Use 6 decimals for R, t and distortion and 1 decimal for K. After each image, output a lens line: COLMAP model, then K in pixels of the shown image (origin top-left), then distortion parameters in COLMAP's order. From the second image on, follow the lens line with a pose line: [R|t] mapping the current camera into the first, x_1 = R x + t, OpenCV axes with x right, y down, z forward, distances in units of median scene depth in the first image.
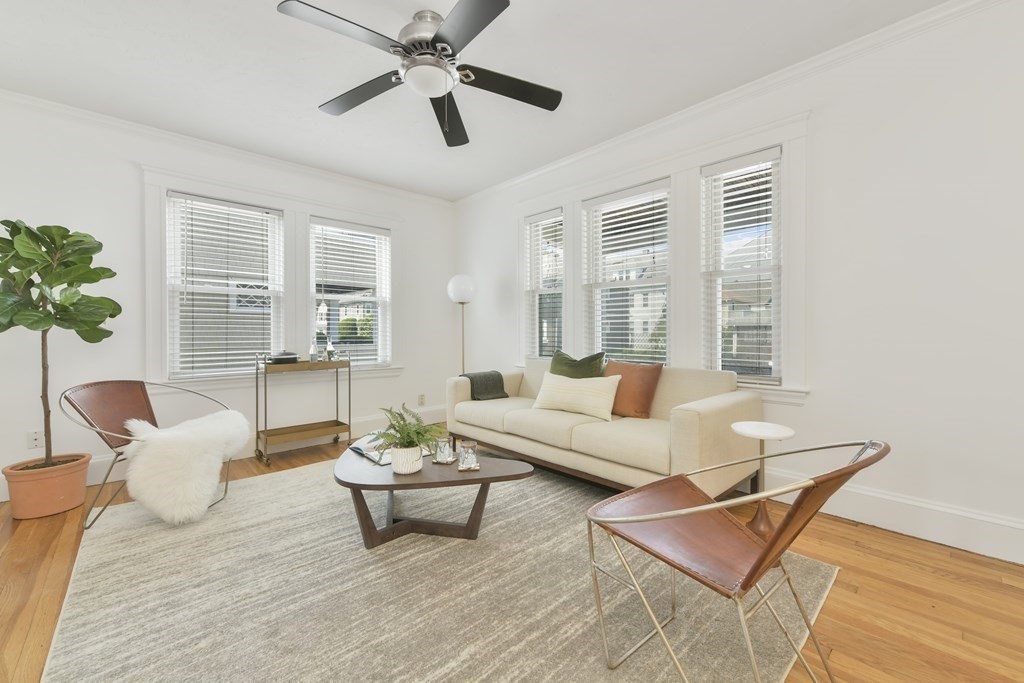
lens RADIAL K [[415.1, 0, 524.7], [0, 415.1, 334.4], [0, 0, 1]] dist [-0.002379, 0.002023]
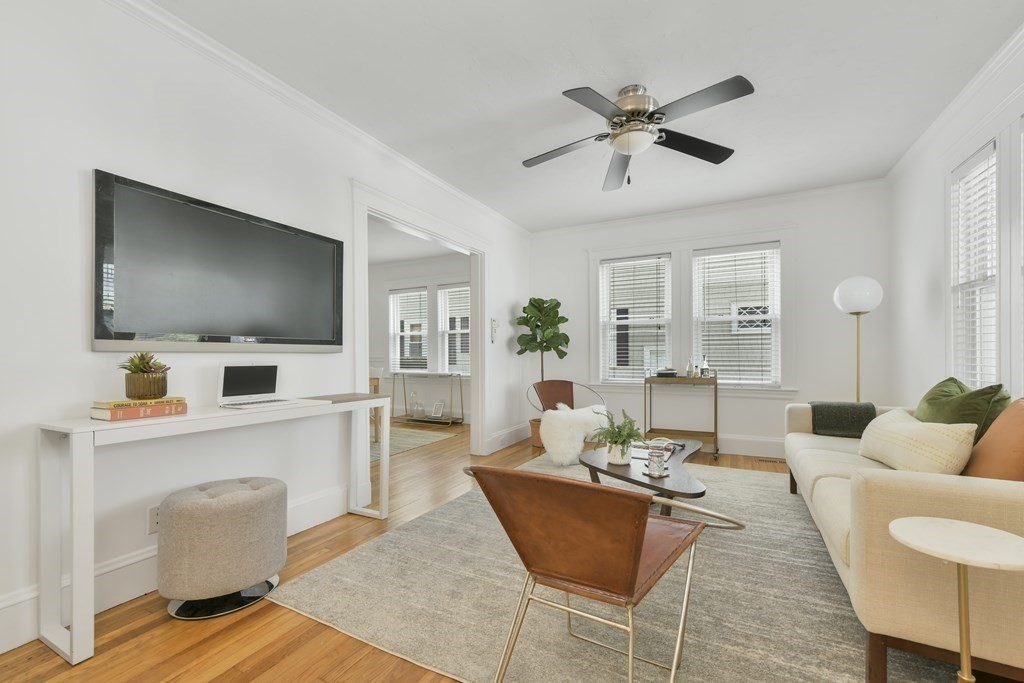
lens RADIAL K [[415.1, 0, 517.0], [0, 415.1, 354.3], [0, 0, 1]] dist [-0.002379, 0.002023]
pose [[0.347626, -0.000779, -0.937633, 0.538351], [0.003130, 0.999995, 0.000330, -0.000379], [0.937628, -0.003050, 0.347627, 0.191566]]
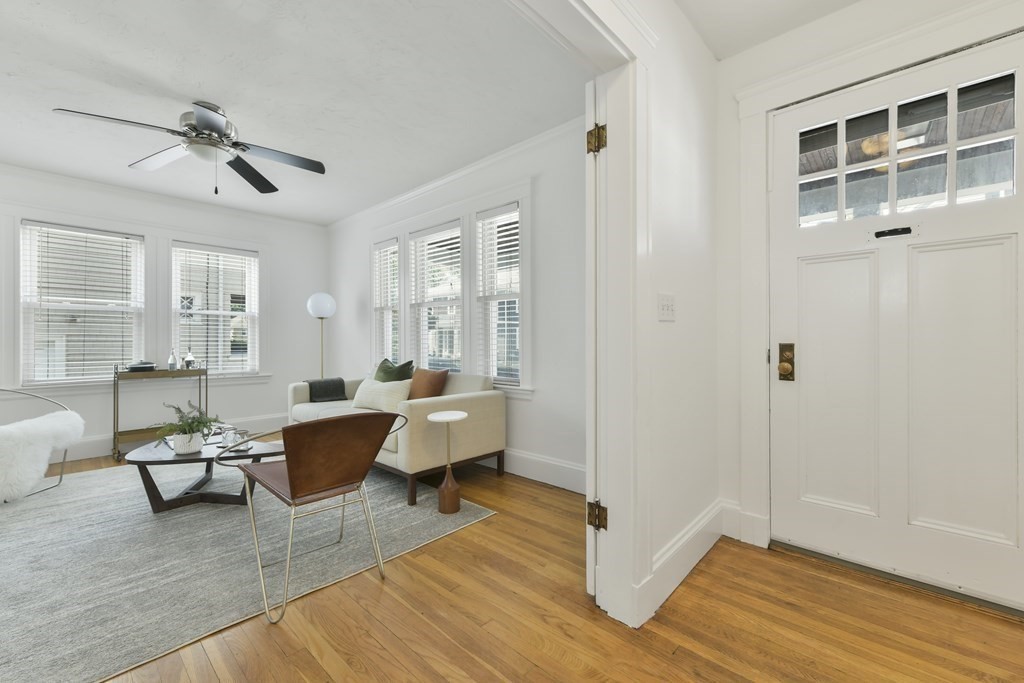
lens RADIAL K [[415.1, 0, 512.2], [0, 415.1, 339.9], [0, 0, 1]] dist [-0.002379, 0.002023]
pose [[0.997076, -0.000310, 0.076415, 0.428374], [0.000918, 0.999968, -0.007923, -0.008632], [-0.076410, 0.007970, 0.997045, -0.255727]]
